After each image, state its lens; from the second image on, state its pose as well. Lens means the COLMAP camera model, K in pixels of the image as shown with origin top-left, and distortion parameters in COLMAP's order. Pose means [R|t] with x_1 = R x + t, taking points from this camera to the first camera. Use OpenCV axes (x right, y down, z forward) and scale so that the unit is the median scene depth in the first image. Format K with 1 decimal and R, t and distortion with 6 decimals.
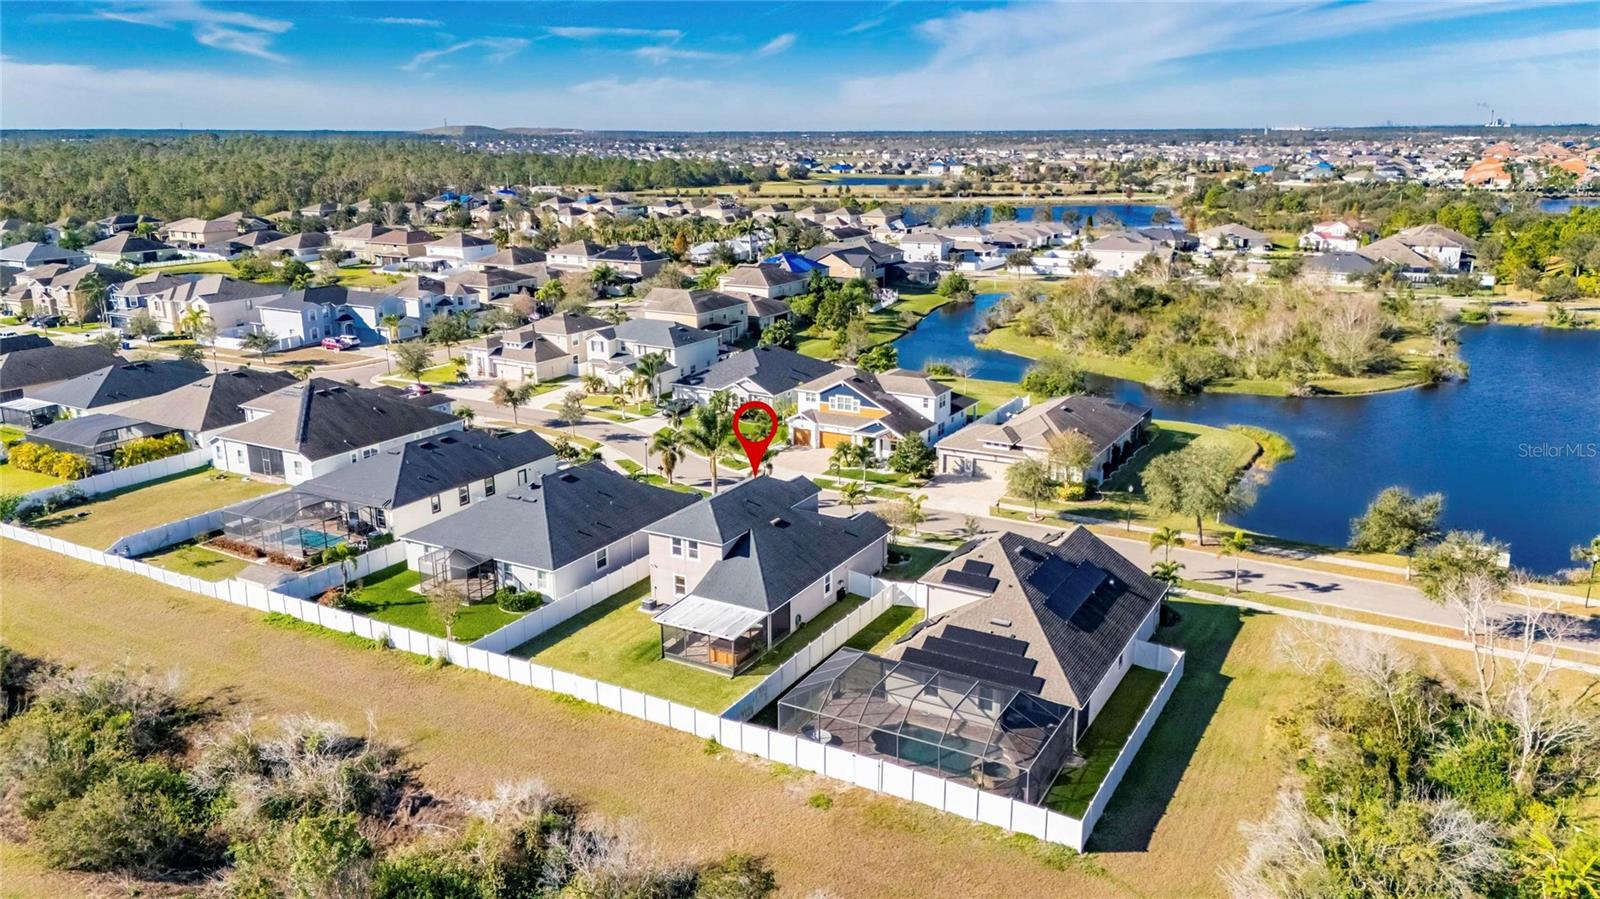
lens RADIAL K [[1164.2, 0, 808.7], [0, 1164.2, 449.2], [0, 0, 1]] dist [0.097782, -0.108317]
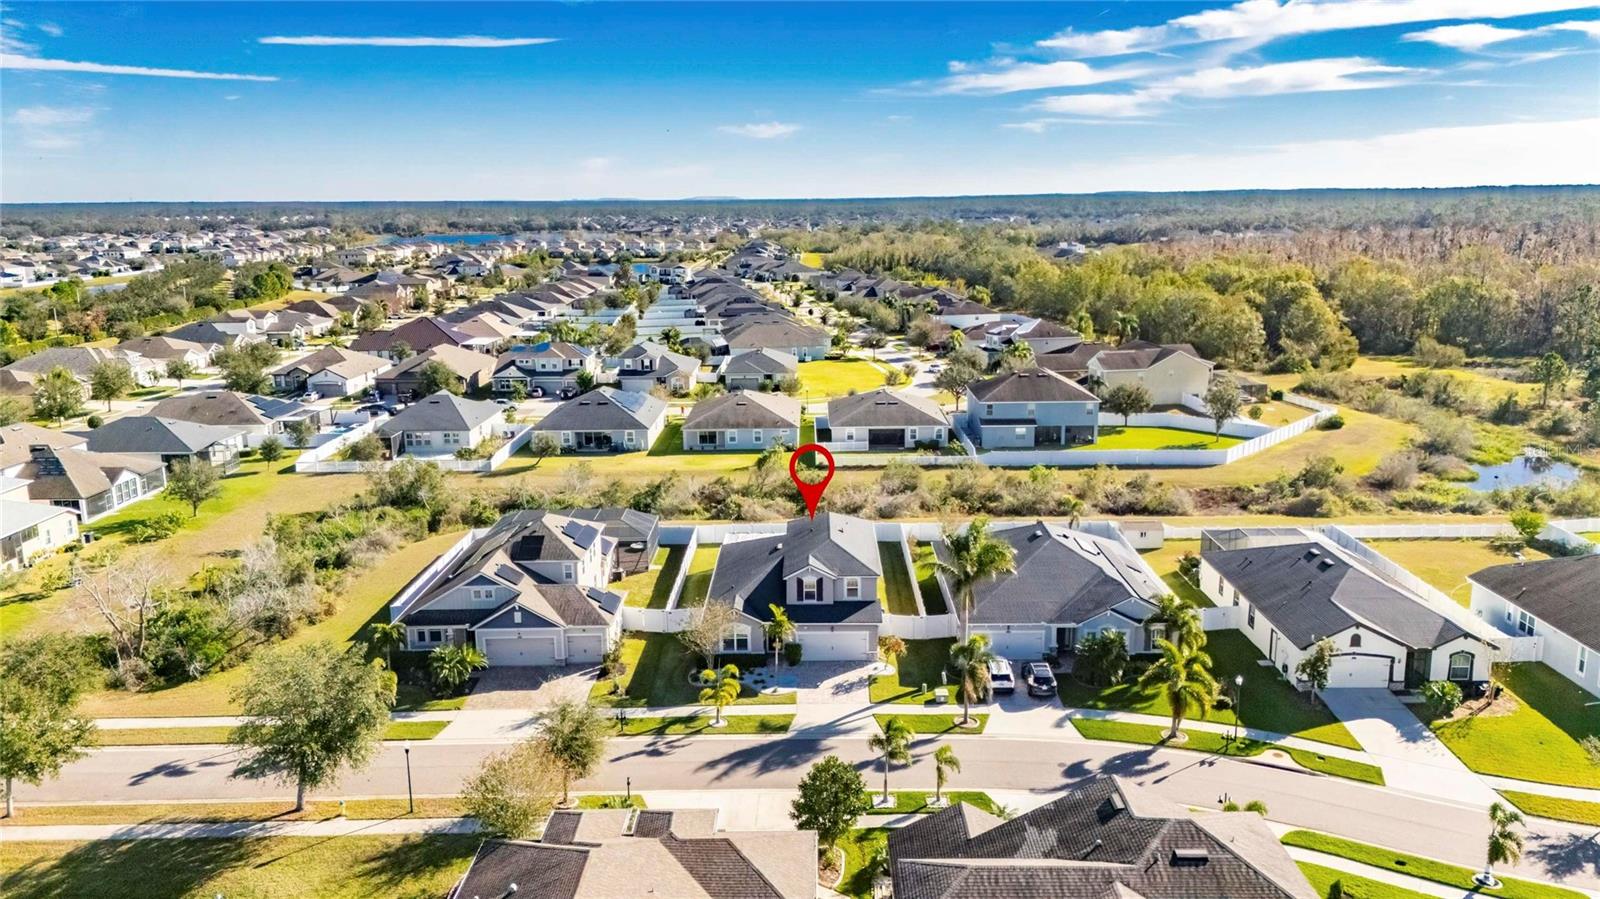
lens RADIAL K [[1173.2, 0, 810.5], [0, 1173.2, 453.1], [0, 0, 1]] dist [0.088330, -0.092034]
pose [[-0.871908, 0.117951, -0.475252, 0.303280], [-0.115909, 0.893258, 0.434345, -0.328252], [0.475754, 0.433795, -0.765167, 1.247820]]
